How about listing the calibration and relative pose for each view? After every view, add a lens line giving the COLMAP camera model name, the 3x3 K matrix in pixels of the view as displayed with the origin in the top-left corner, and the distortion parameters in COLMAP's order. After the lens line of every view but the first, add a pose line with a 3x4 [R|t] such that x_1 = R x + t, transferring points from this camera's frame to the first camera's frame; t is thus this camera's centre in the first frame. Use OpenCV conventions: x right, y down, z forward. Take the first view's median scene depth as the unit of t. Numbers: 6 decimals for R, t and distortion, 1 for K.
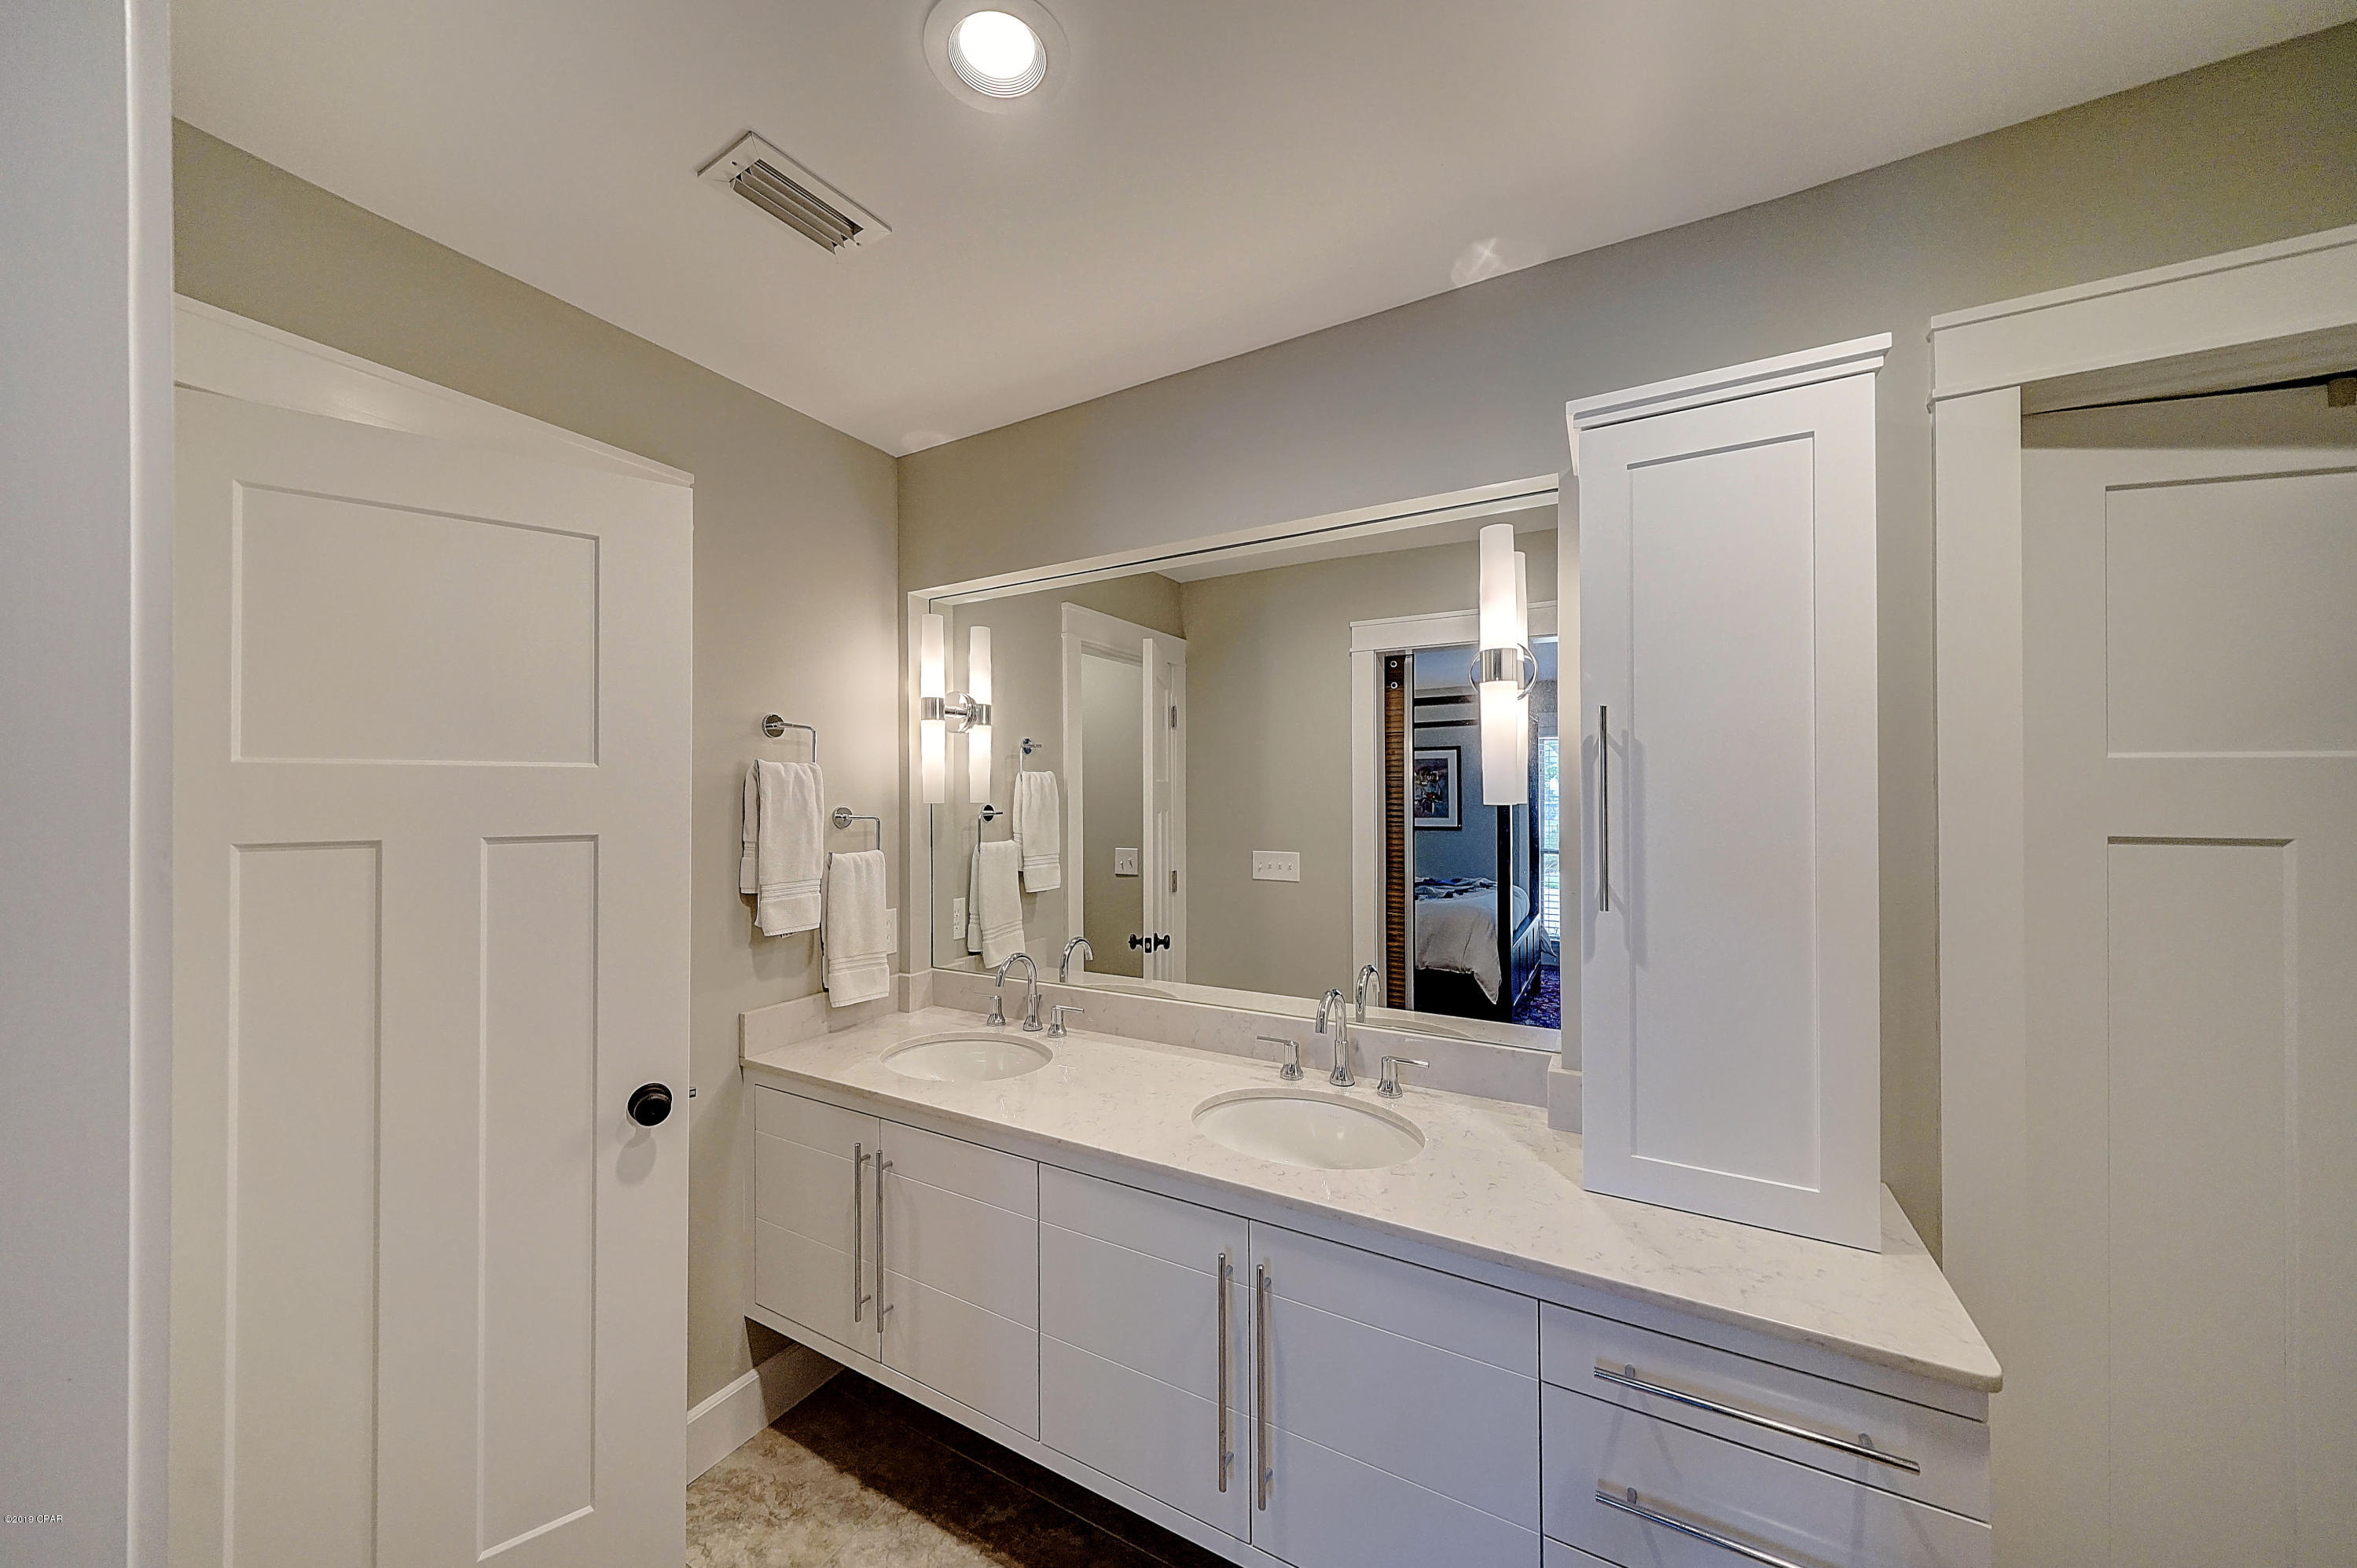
lens RADIAL K [[802.4, 0, 1163.5], [0, 802.4, 792.0], [0, 0, 1]] dist [0.001112, 0.000088]
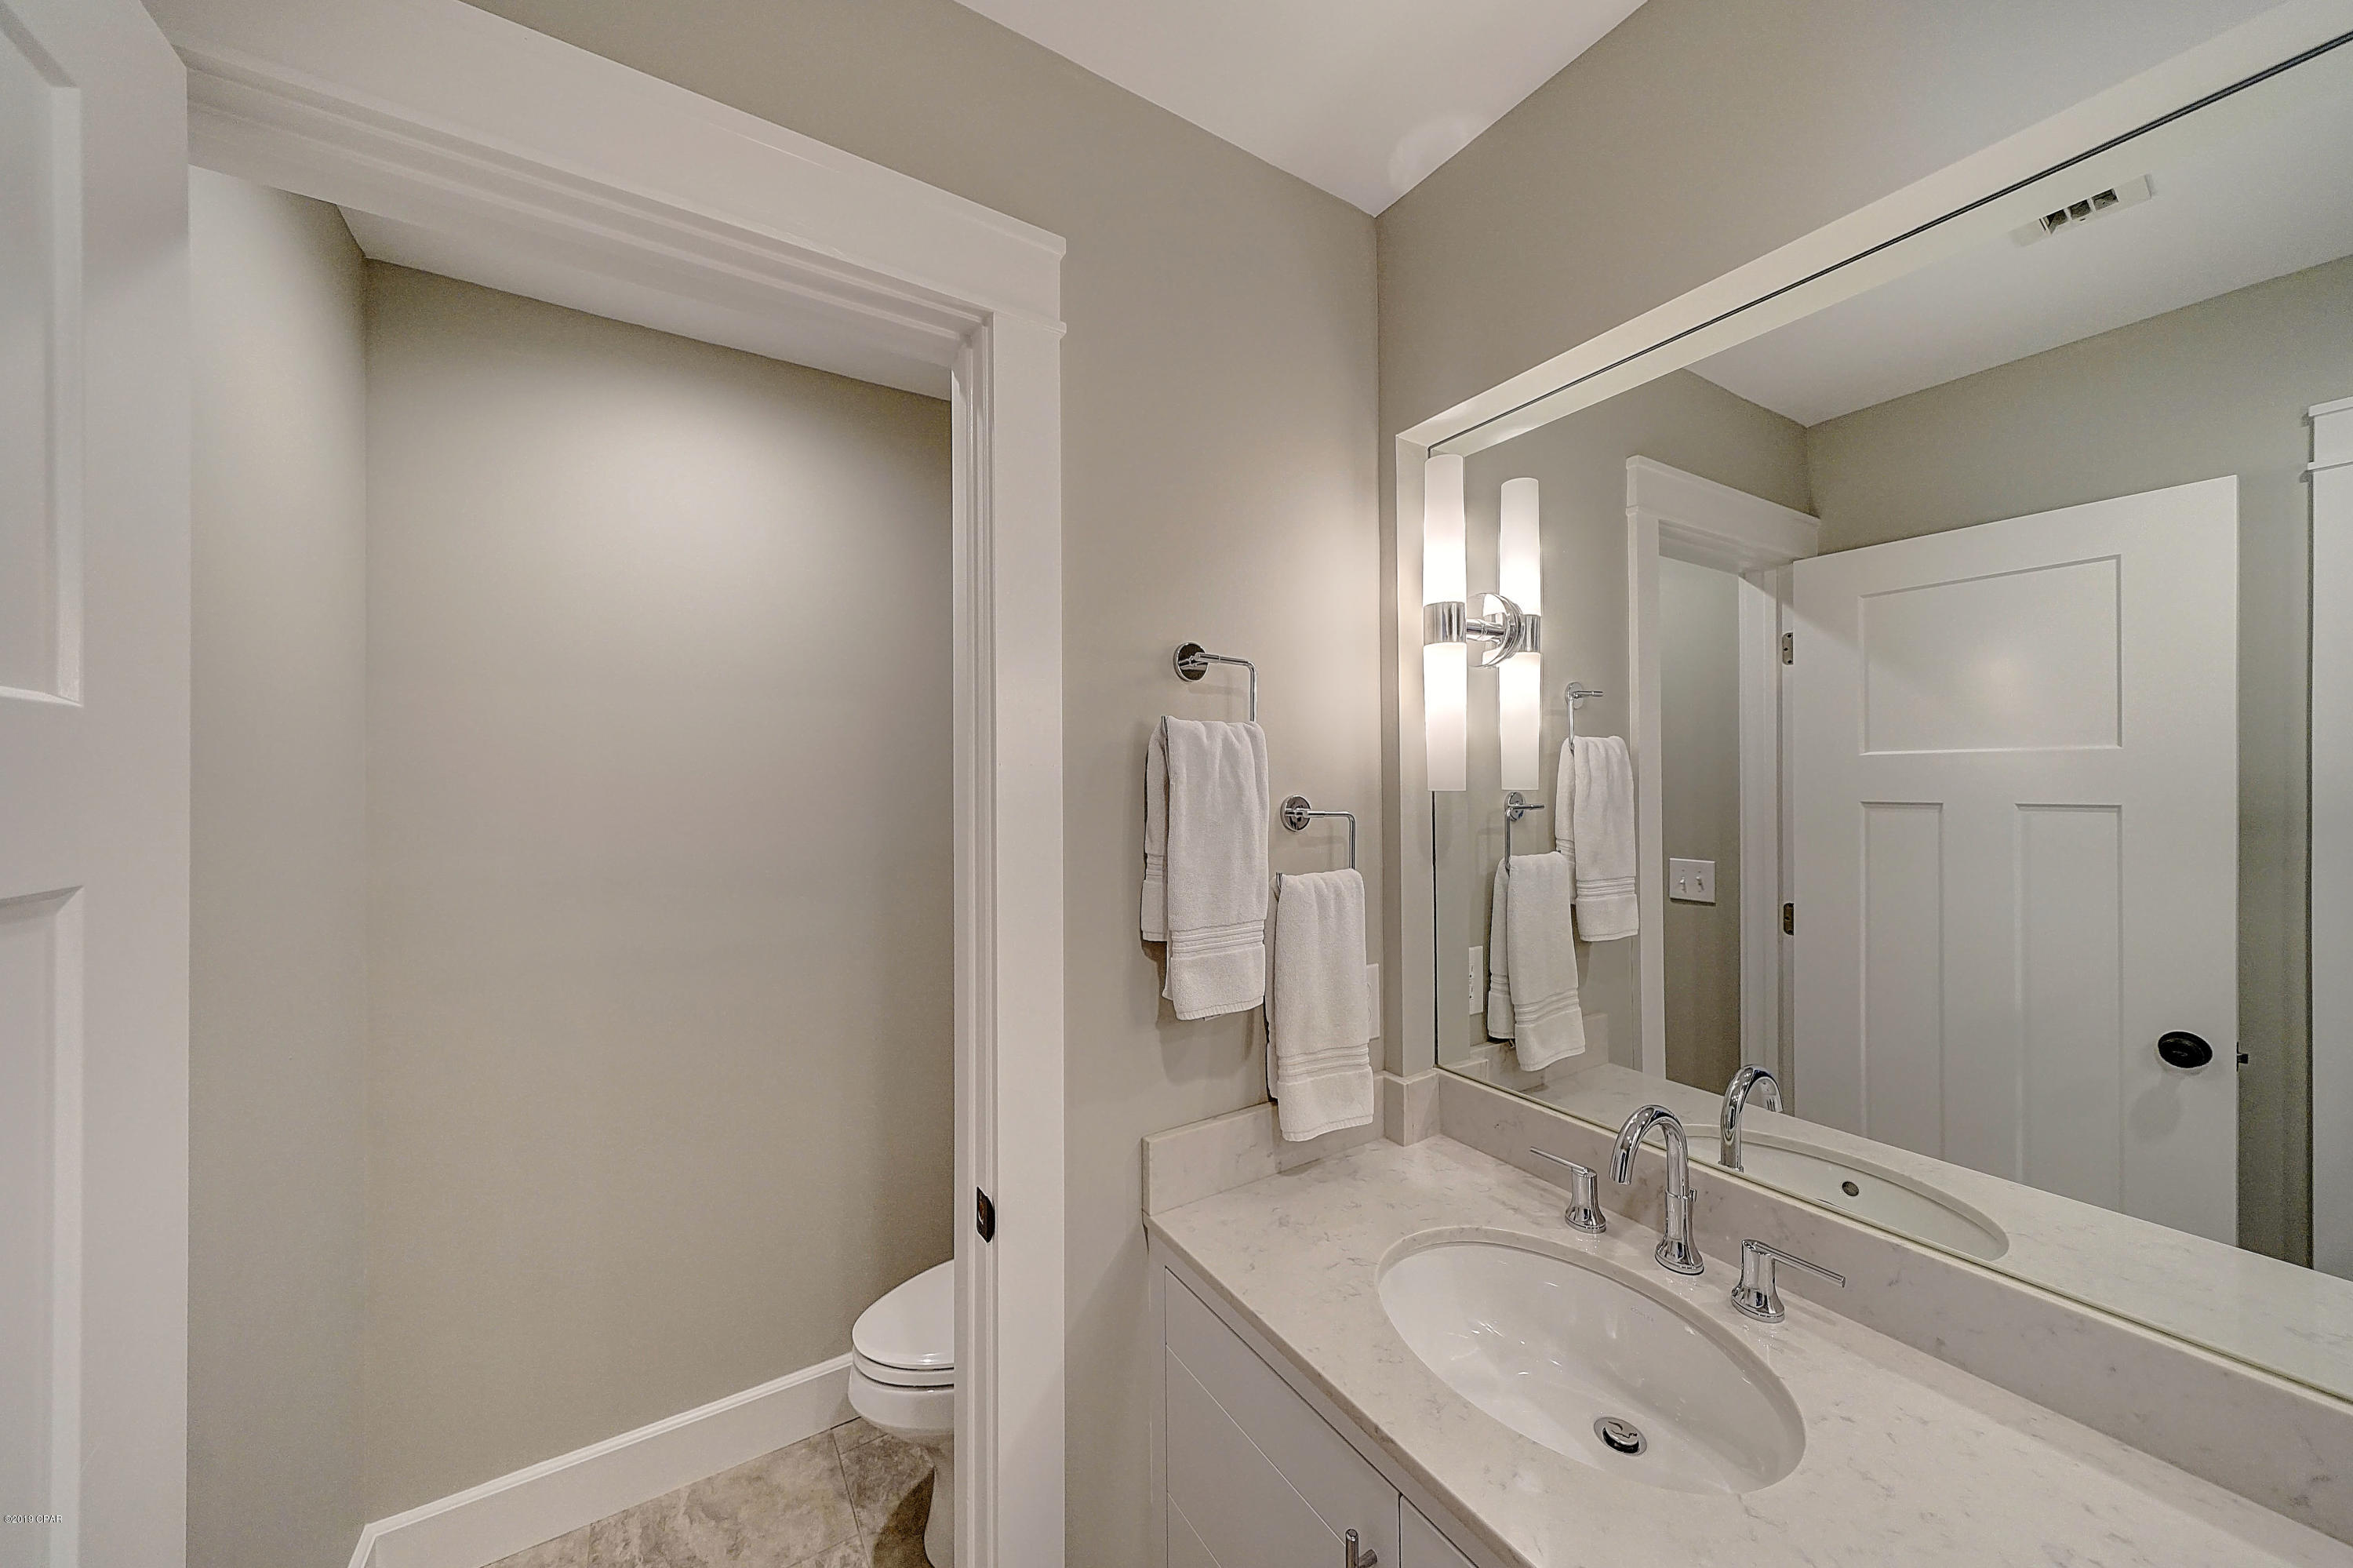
lens RADIAL K [[801.0, 0, 1161.5], [0, 801.0, 791.9], [0, 0, 1]] dist [0.001112, 0.000088]
pose [[0.869696, 0.001600, -0.493584, -0.192657], [0.006600, 0.999868, 0.014871, 0.005814], [0.493543, -0.016190, 0.869571, 0.430541]]
